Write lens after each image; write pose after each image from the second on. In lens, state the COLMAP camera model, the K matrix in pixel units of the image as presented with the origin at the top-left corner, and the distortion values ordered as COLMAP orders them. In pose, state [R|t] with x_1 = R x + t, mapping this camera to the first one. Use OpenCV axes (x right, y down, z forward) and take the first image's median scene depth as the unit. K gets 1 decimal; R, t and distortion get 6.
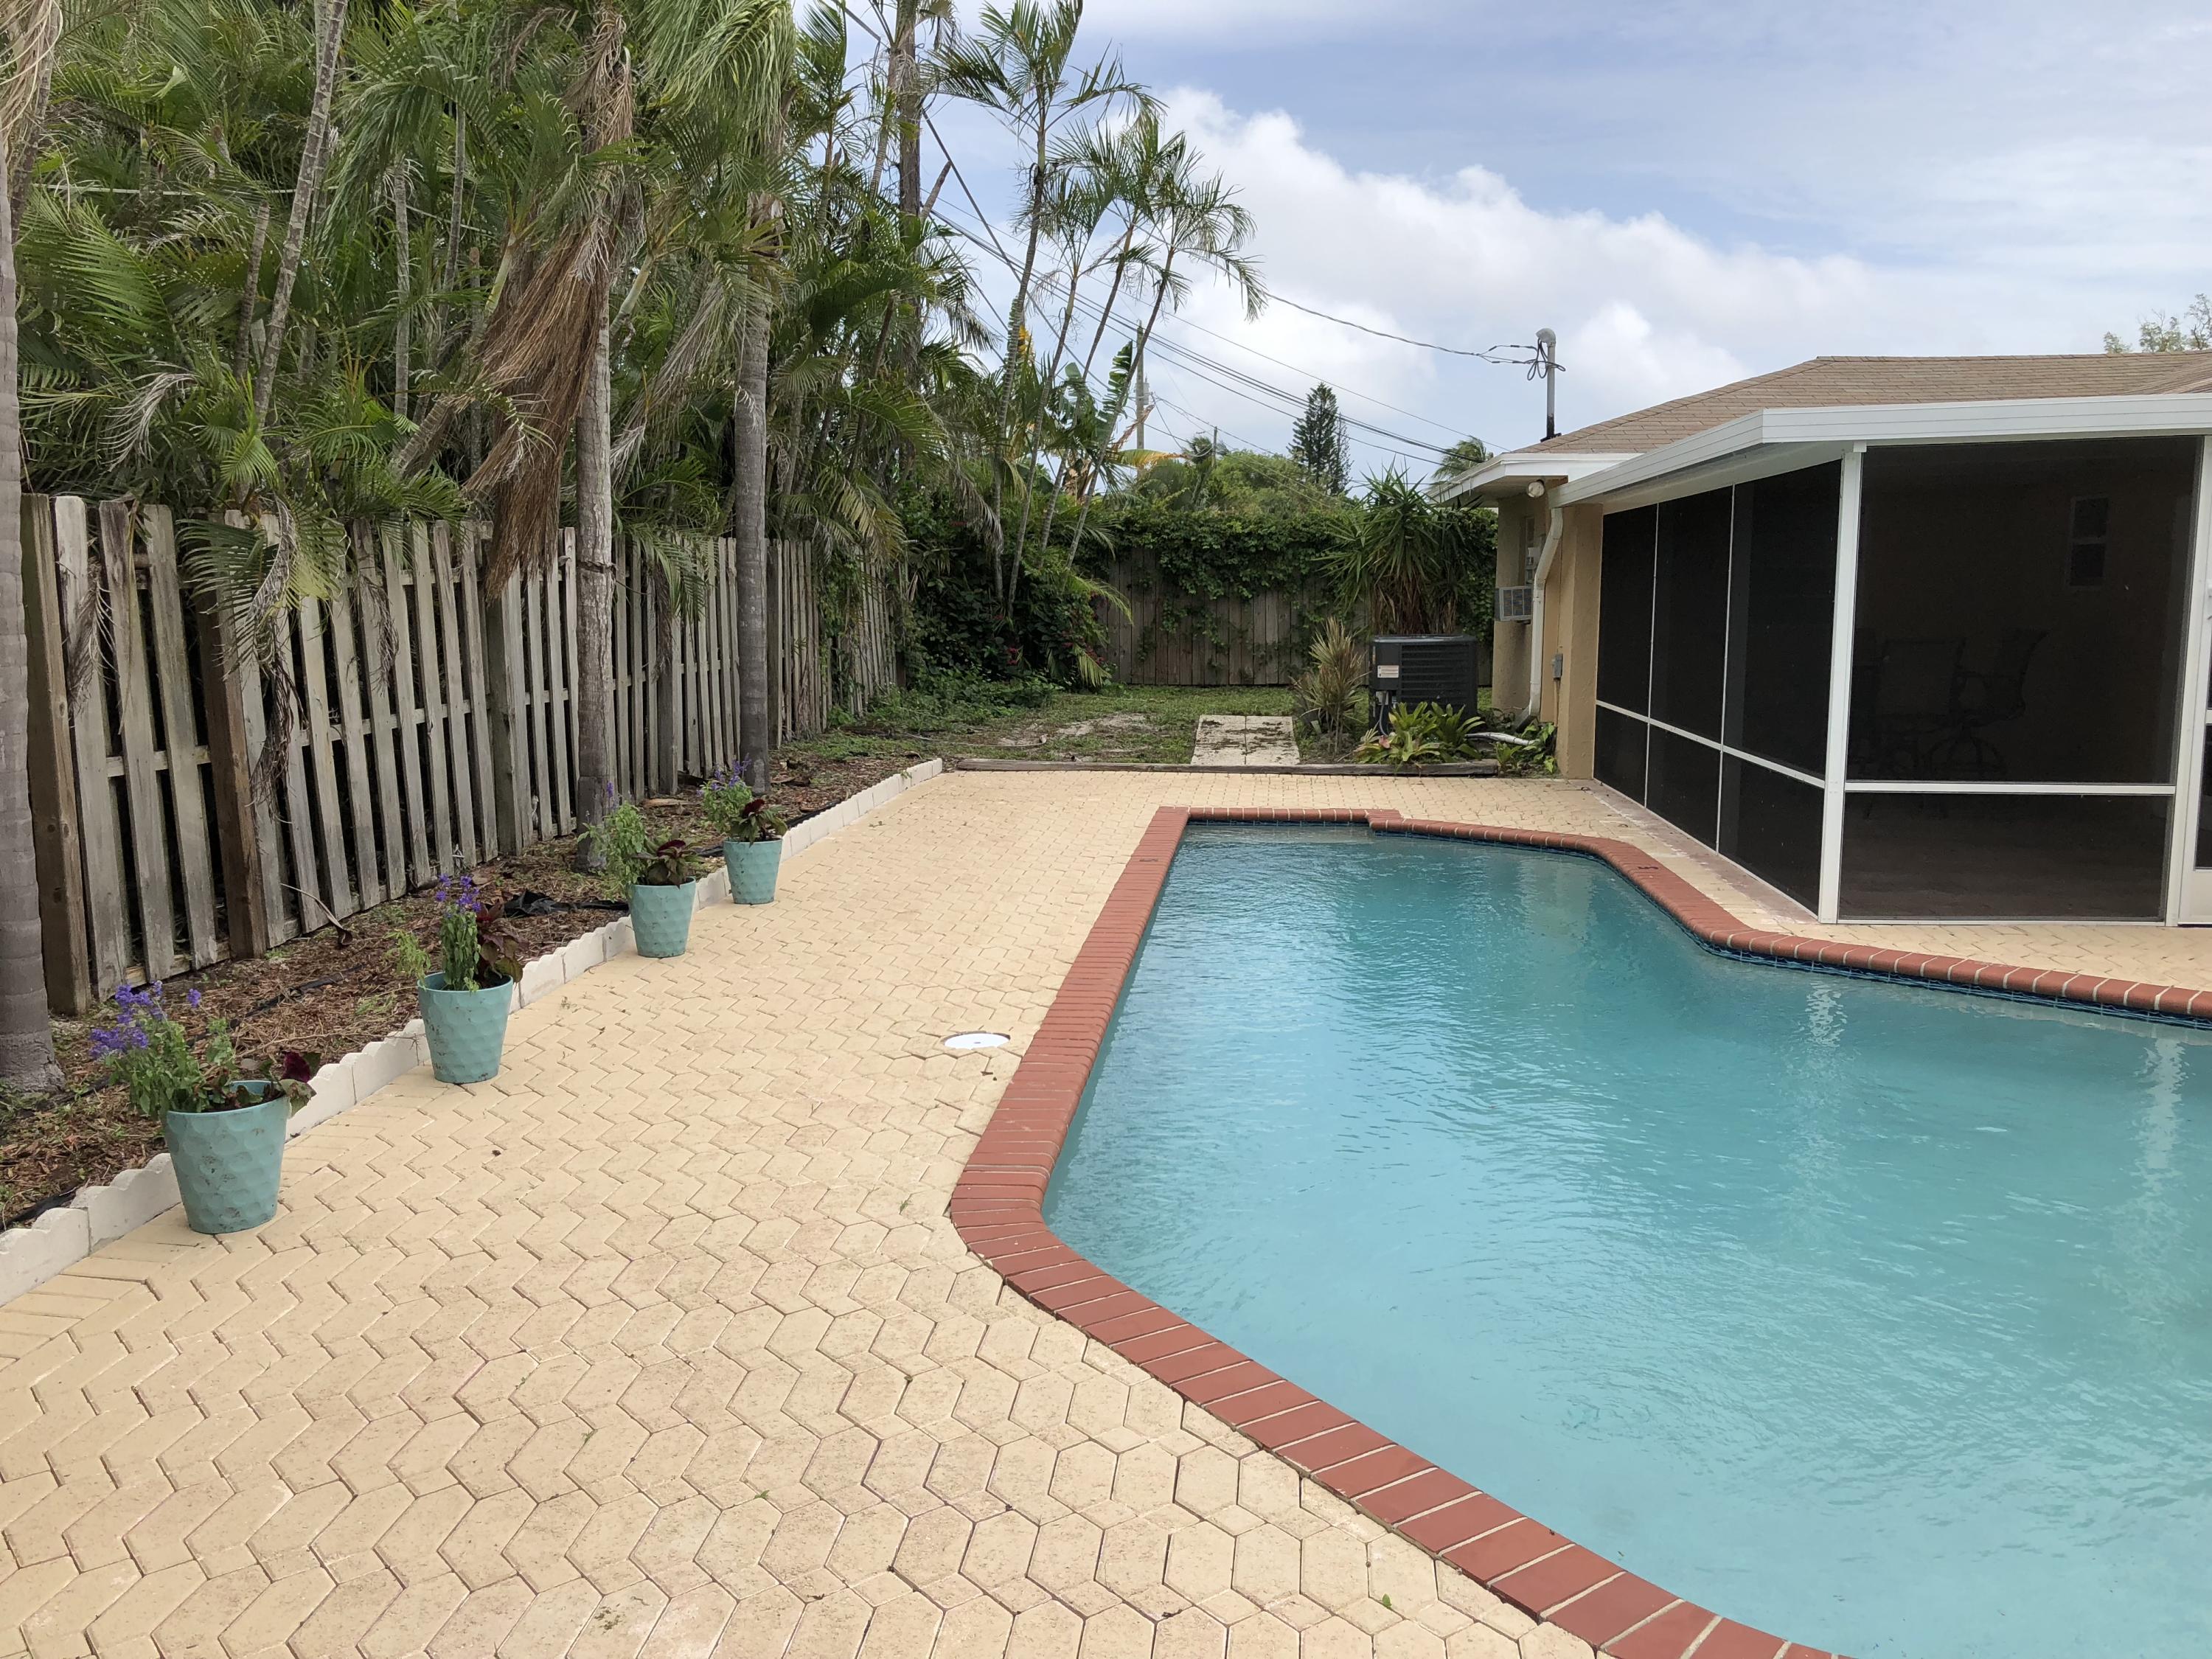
lens RADIAL K [[1815.1, 0, 1099.4], [0, 1815.1, 824.3], [0, 0, 1]] dist [0.049739, -0.053695]
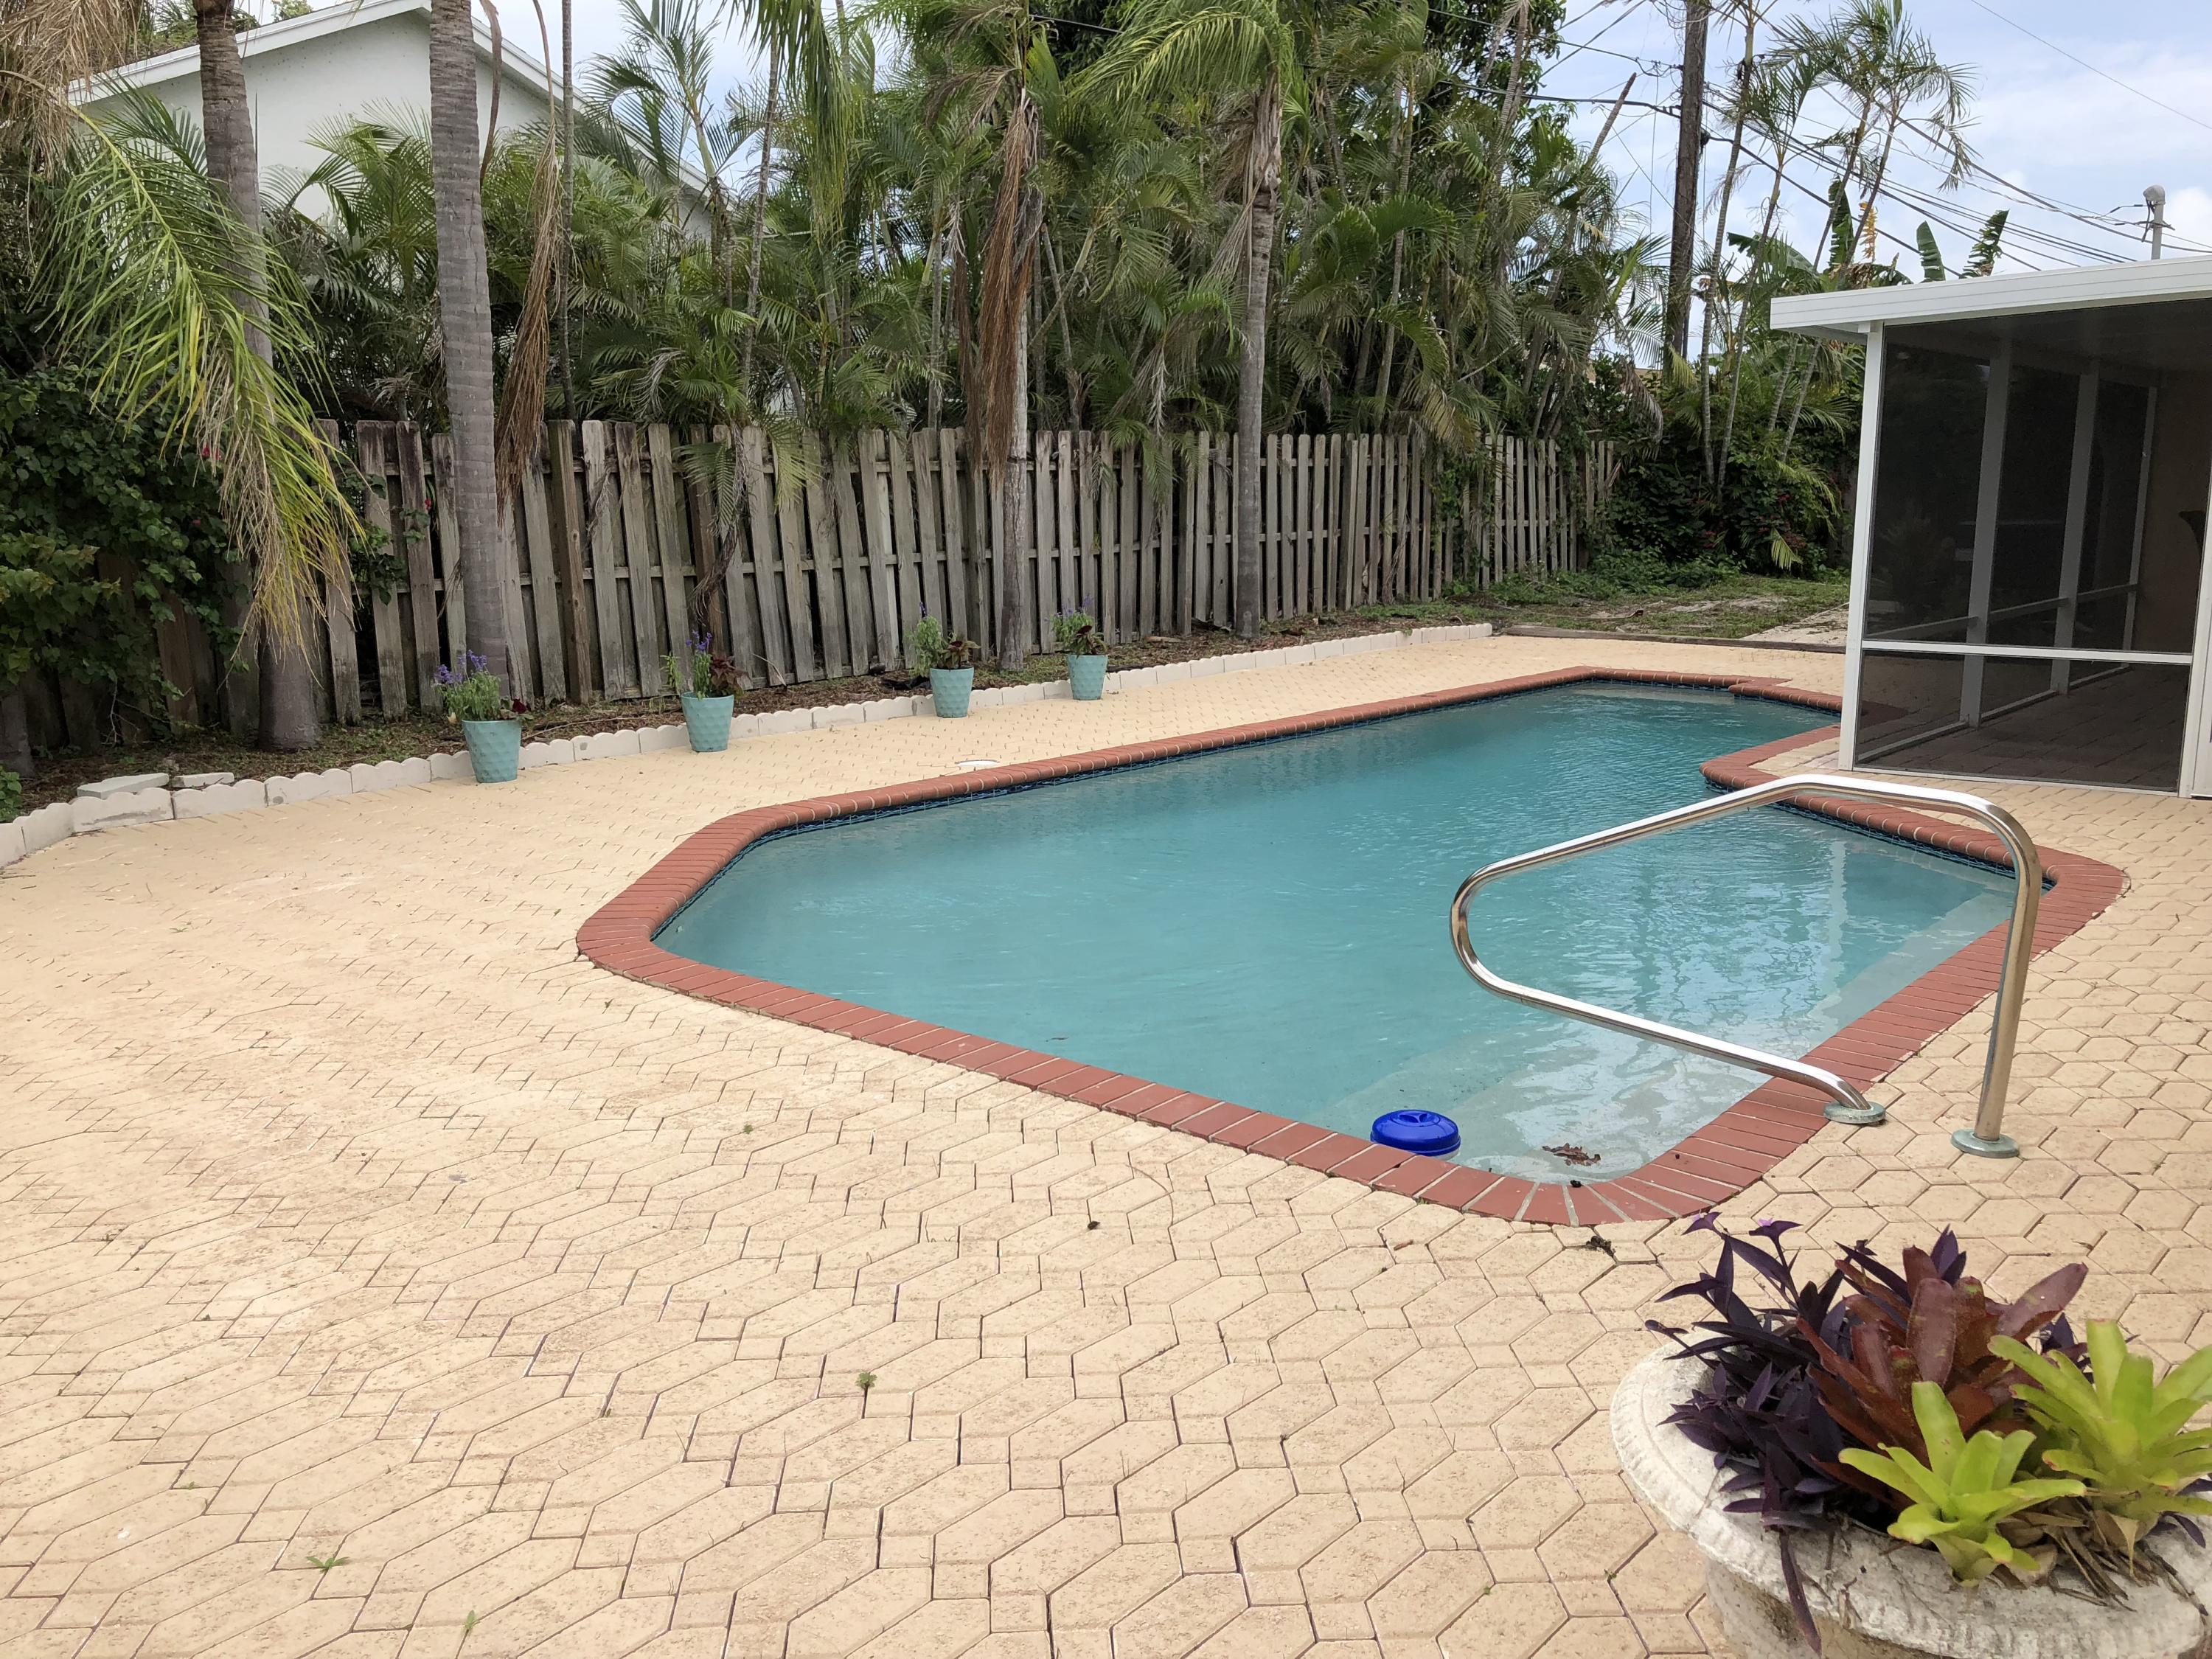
lens RADIAL K [[1815.1, 0, 1106.6], [0, 1815.1, 818.1], [0, 0, 1]] dist [0.049739, -0.053695]
pose [[0.820426, 0.097674, -0.563348, 0.364040], [-0.068402, 0.994991, 0.072895, 0.018562], [0.567646, -0.021271, 0.822998, -0.085025]]
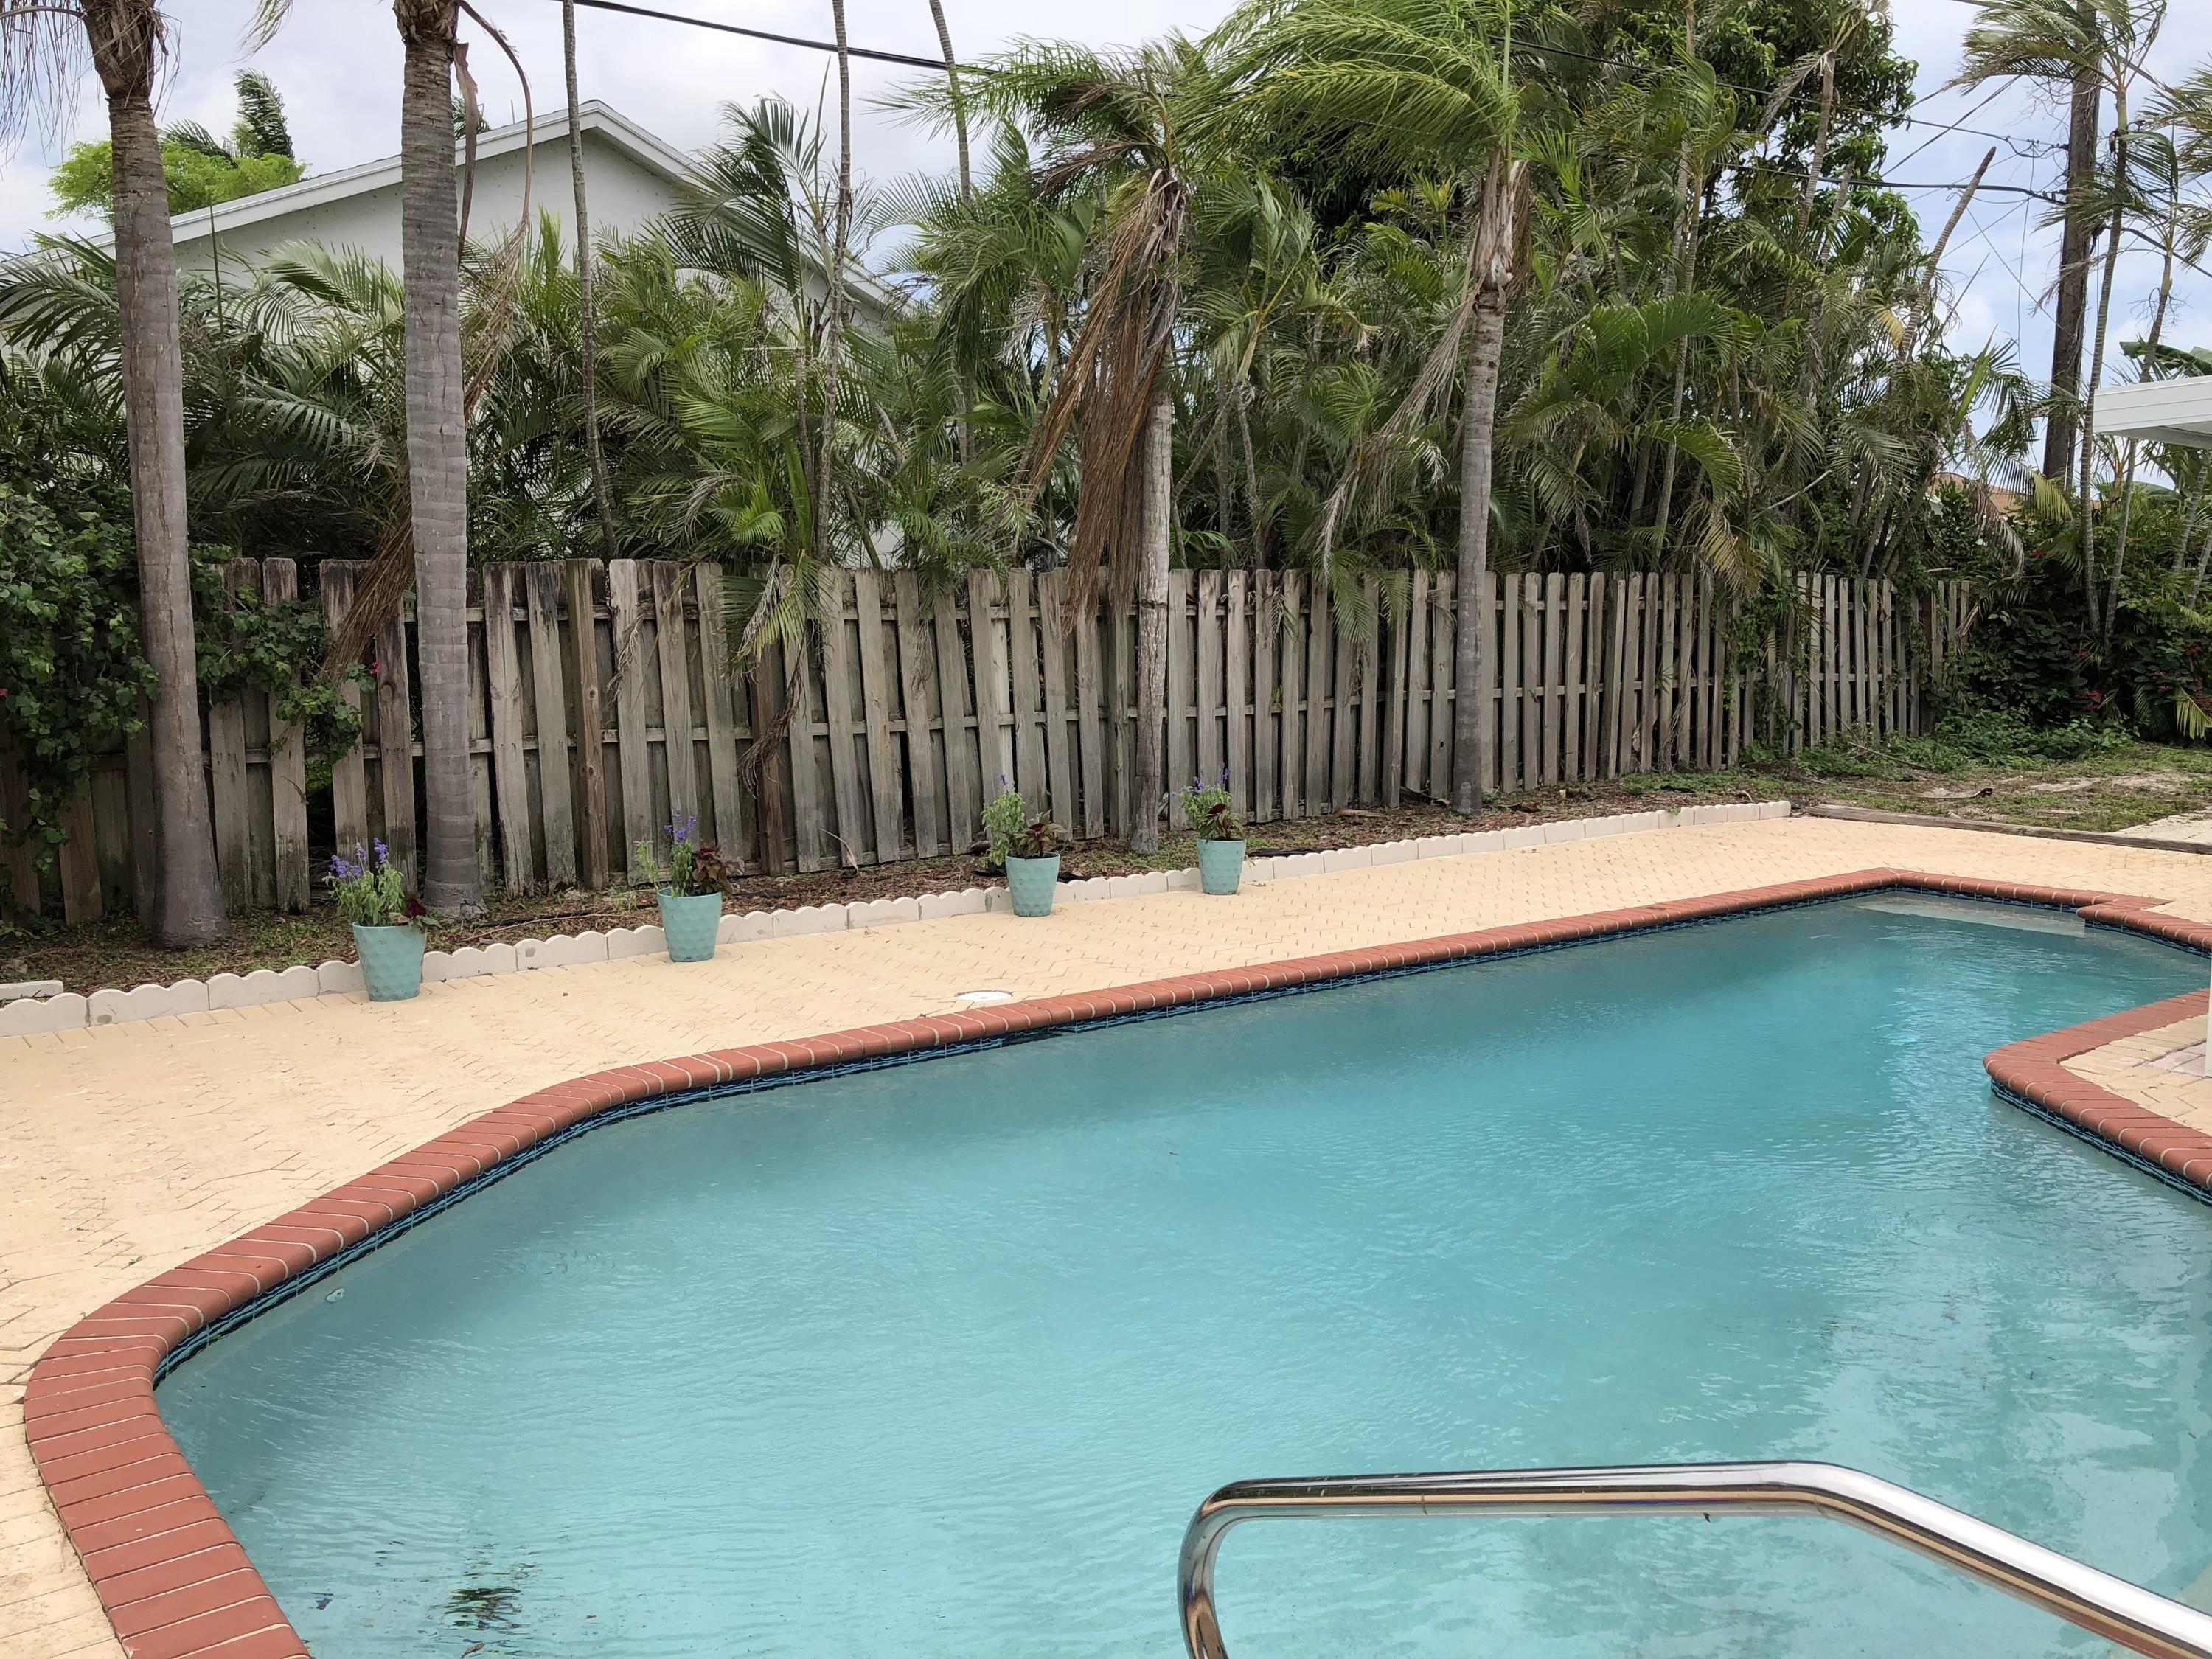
lens RADIAL K [[1815.1, 0, 1104.2], [0, 1815.1, 824.5], [0, 0, 1]] dist [0.049739, -0.053695]
pose [[0.690732, 0.083036, -0.718327, 0.339911], [-0.096099, 0.995115, 0.022624, -0.011330], [0.716697, 0.053404, 0.695337, 0.087608]]
